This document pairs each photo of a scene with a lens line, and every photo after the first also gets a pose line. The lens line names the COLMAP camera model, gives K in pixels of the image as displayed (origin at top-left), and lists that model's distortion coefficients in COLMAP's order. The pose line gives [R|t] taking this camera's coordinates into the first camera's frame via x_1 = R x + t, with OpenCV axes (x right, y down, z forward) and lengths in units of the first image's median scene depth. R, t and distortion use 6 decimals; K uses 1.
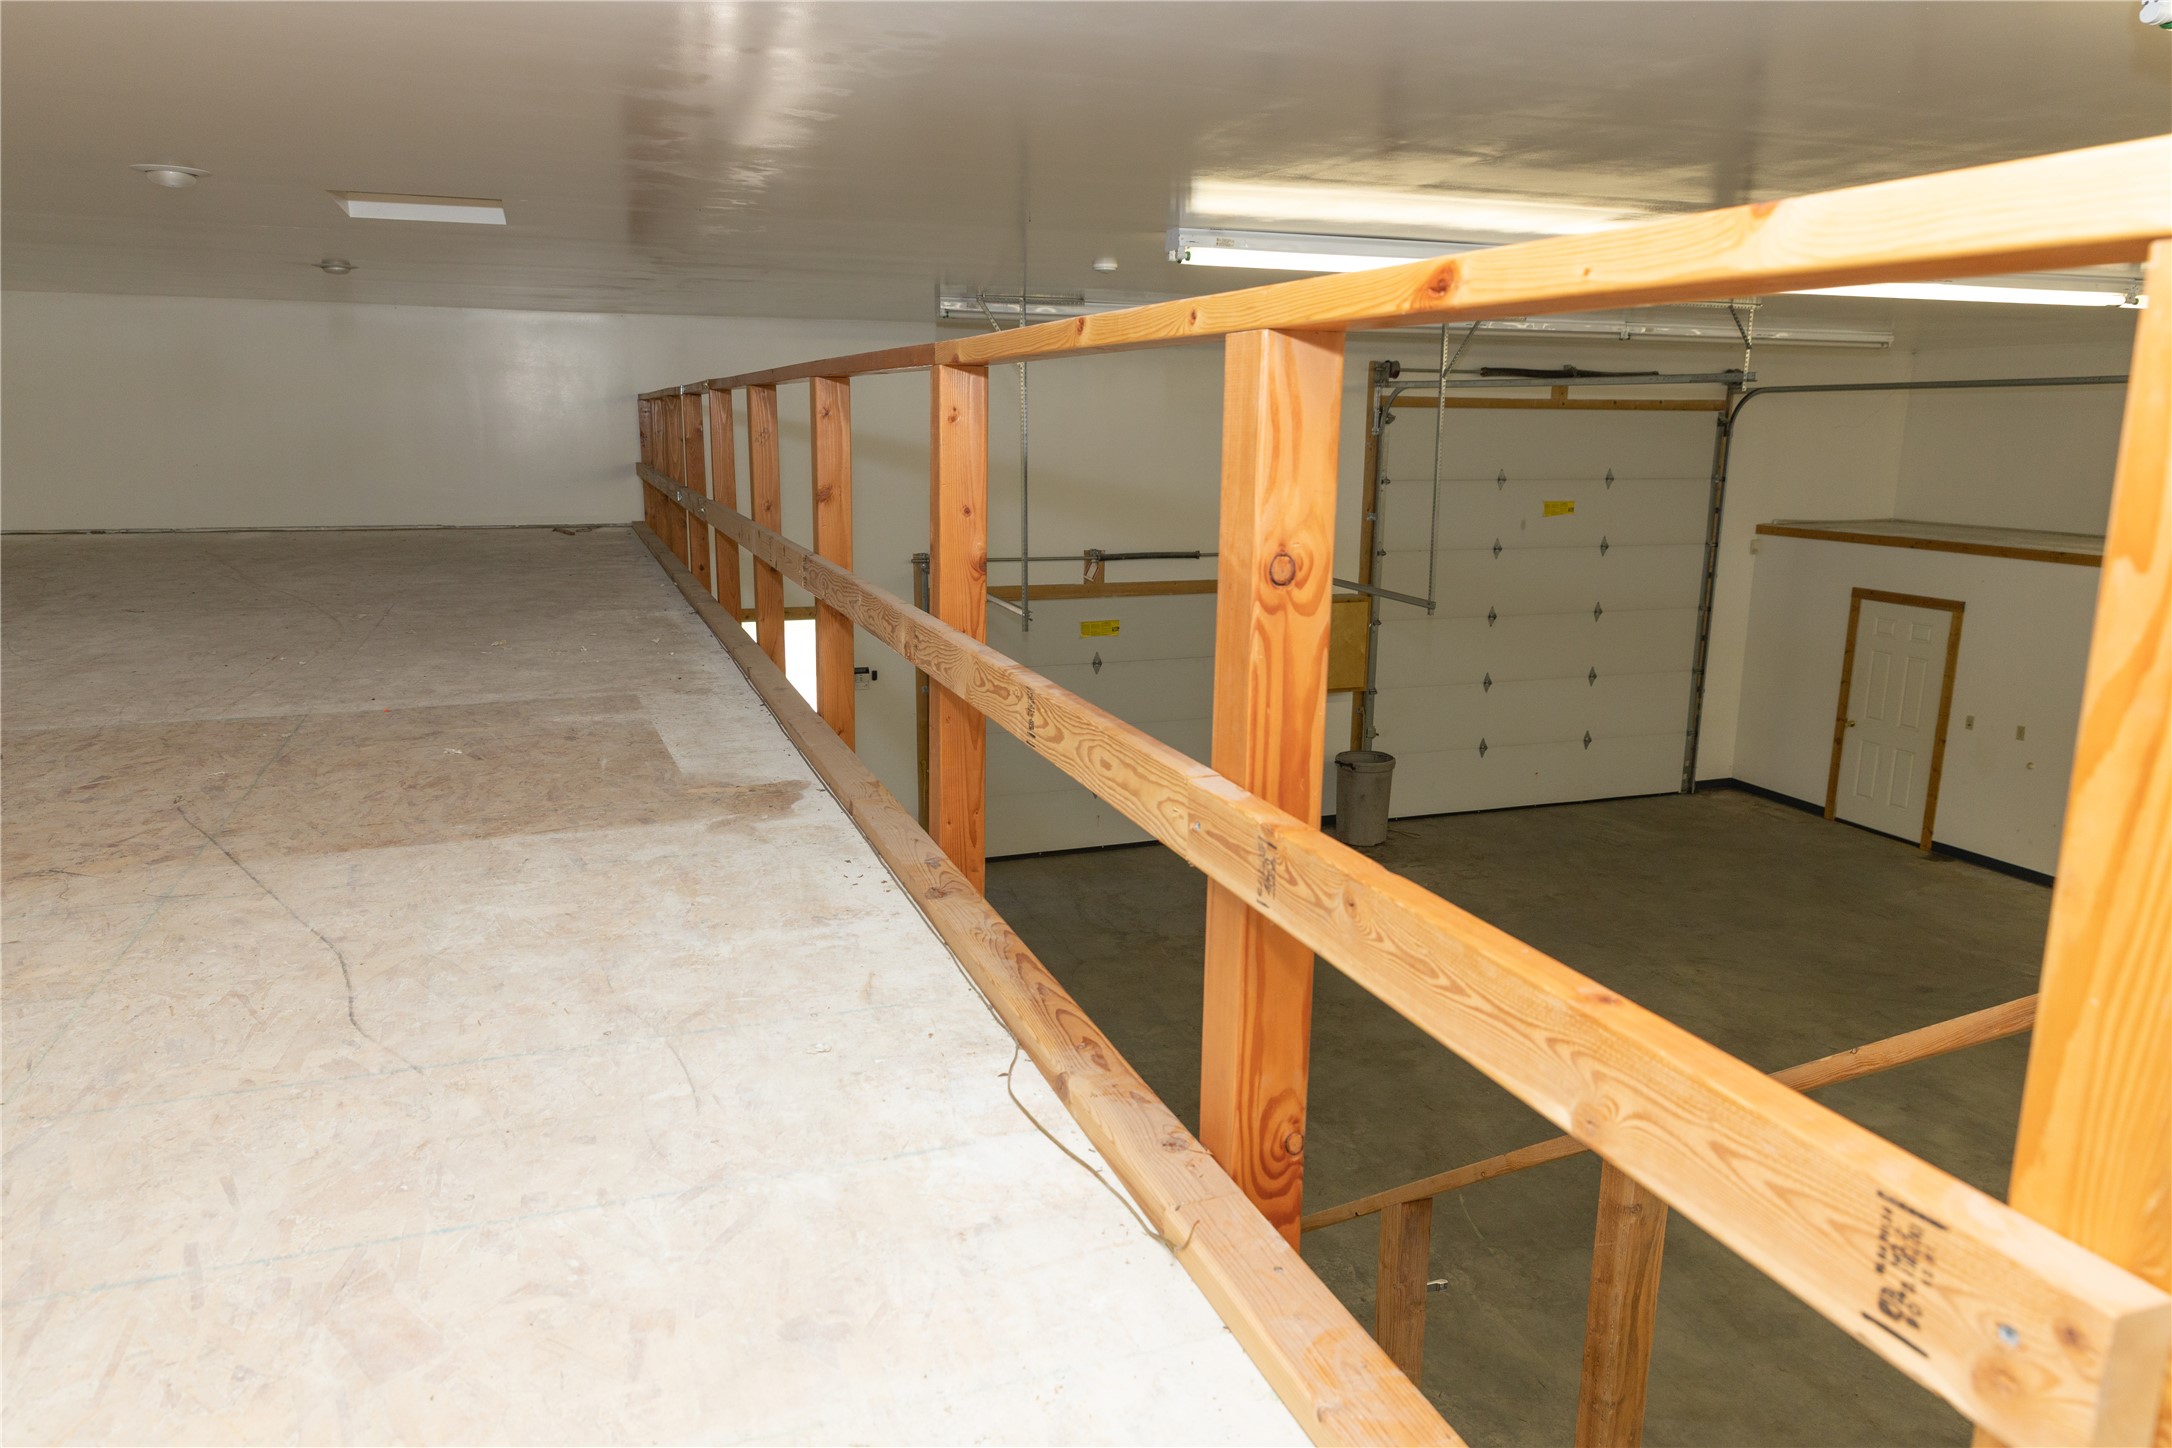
lens RADIAL K [[1443.4, 0, 1078.4], [0, 1443.4, 724.2], [0, 0, 1]] dist [0.008164, -0.000460]
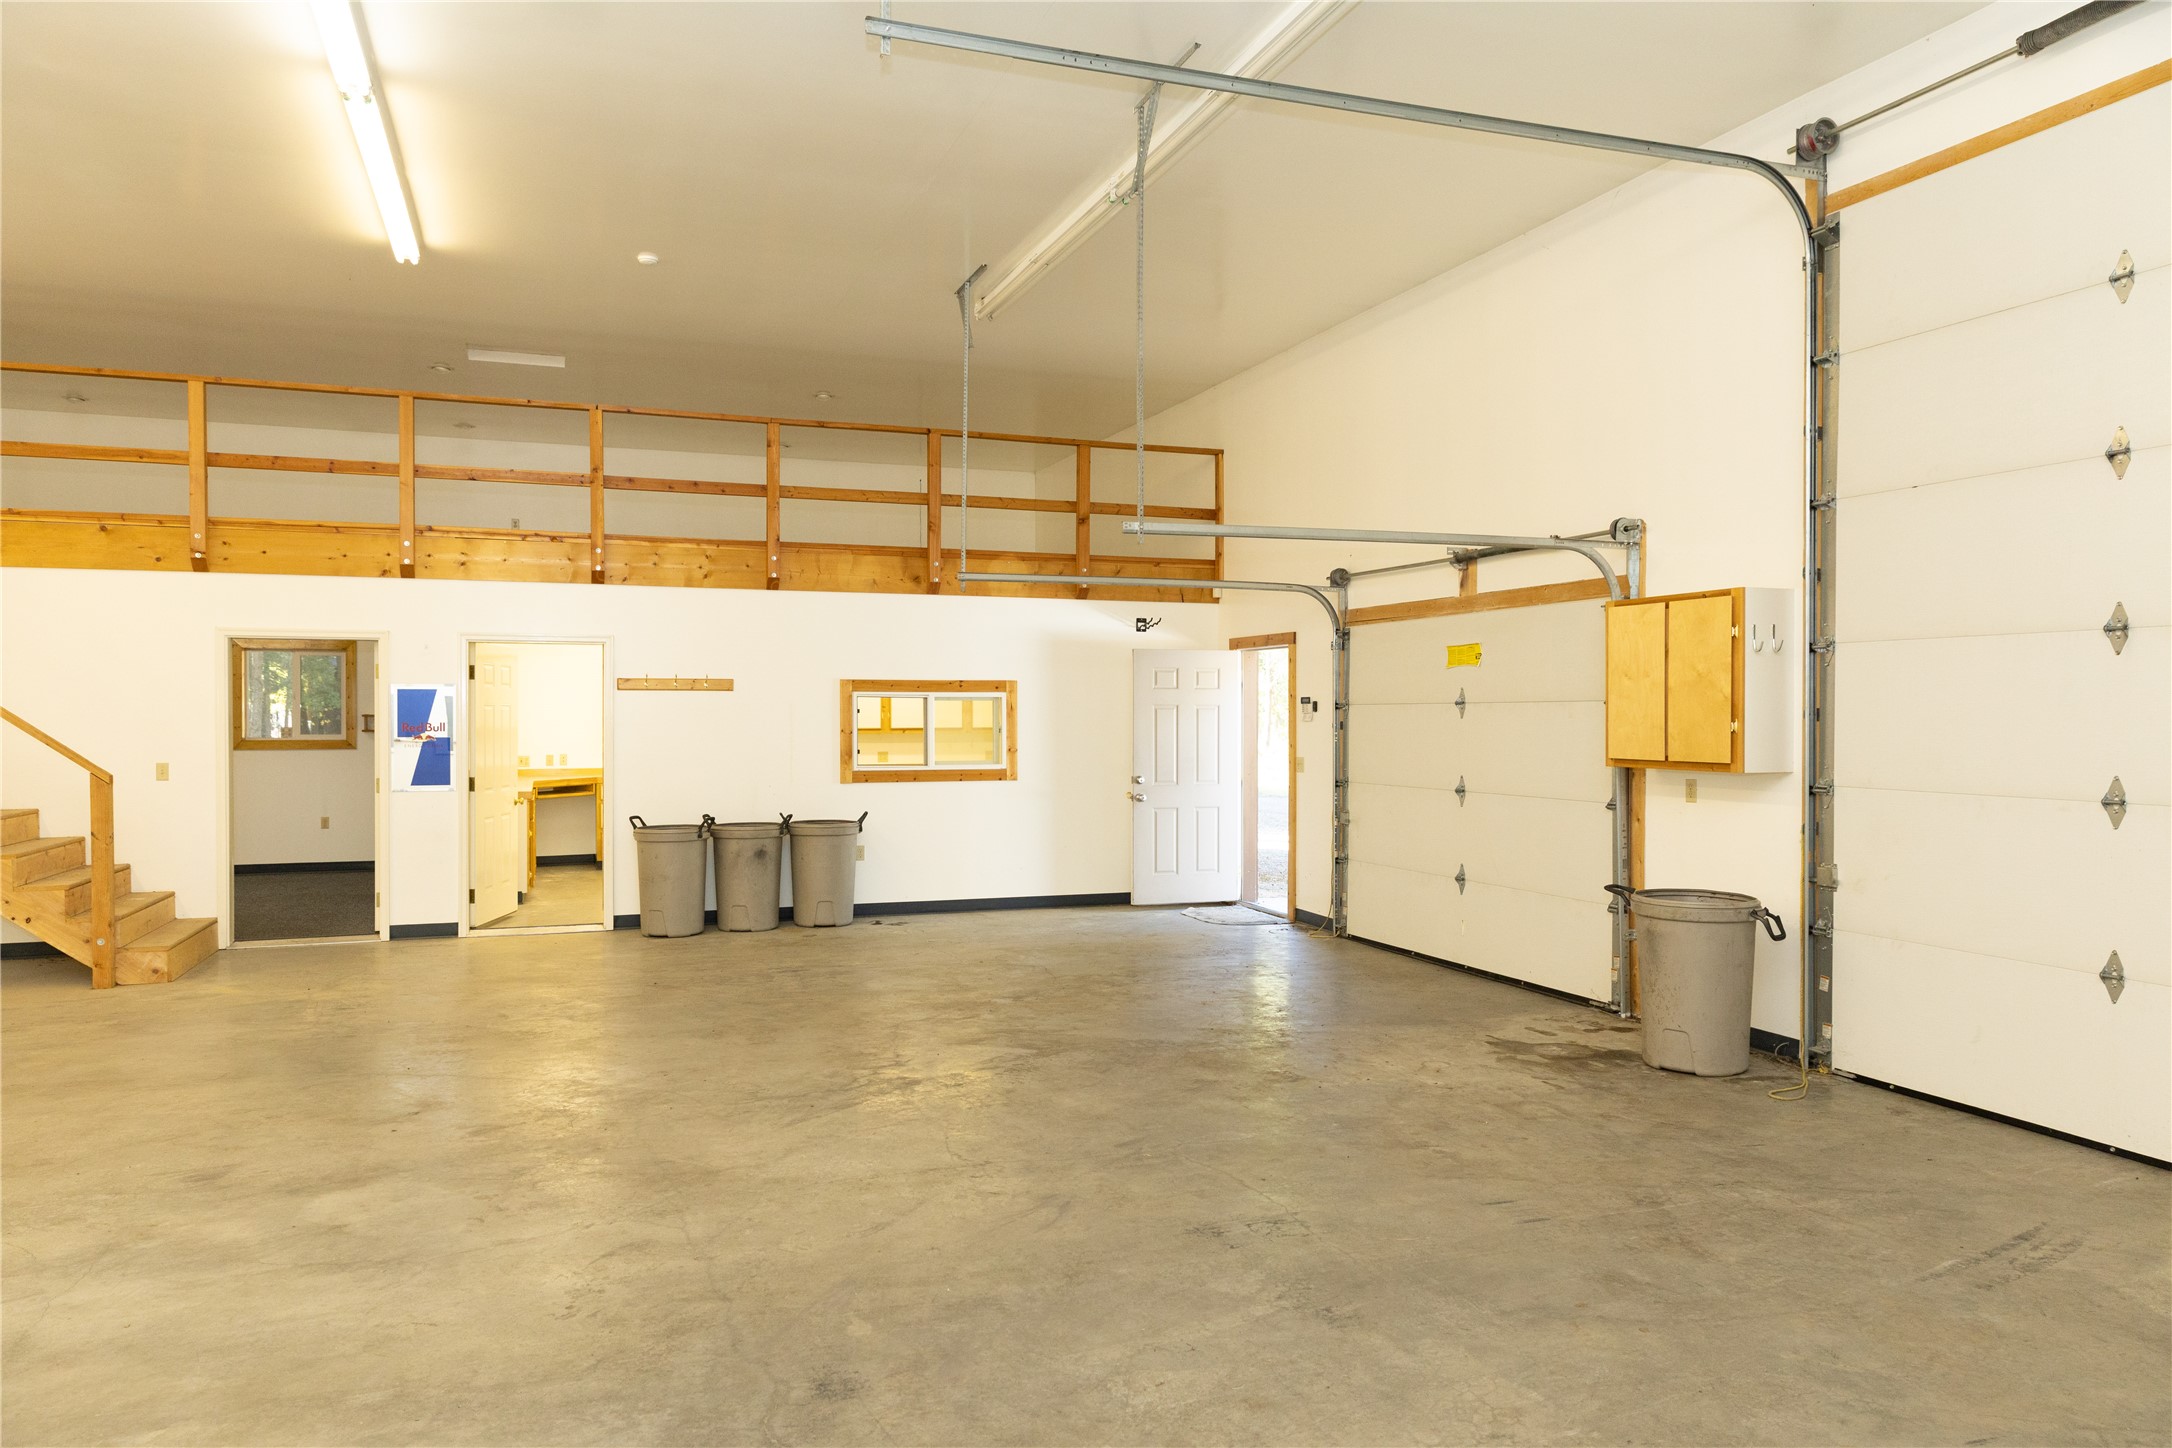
lens RADIAL K [[1443.4, 0, 1078.7], [0, 1443.4, 721.3], [0, 0, 1]] dist [0.008164, -0.000460]
pose [[0.020586, -0.002307, -0.999785, 0.748995], [-0.213190, 0.976988, -0.006644, 0.012946], [0.976794, 0.213281, 0.019620, 0.814698]]
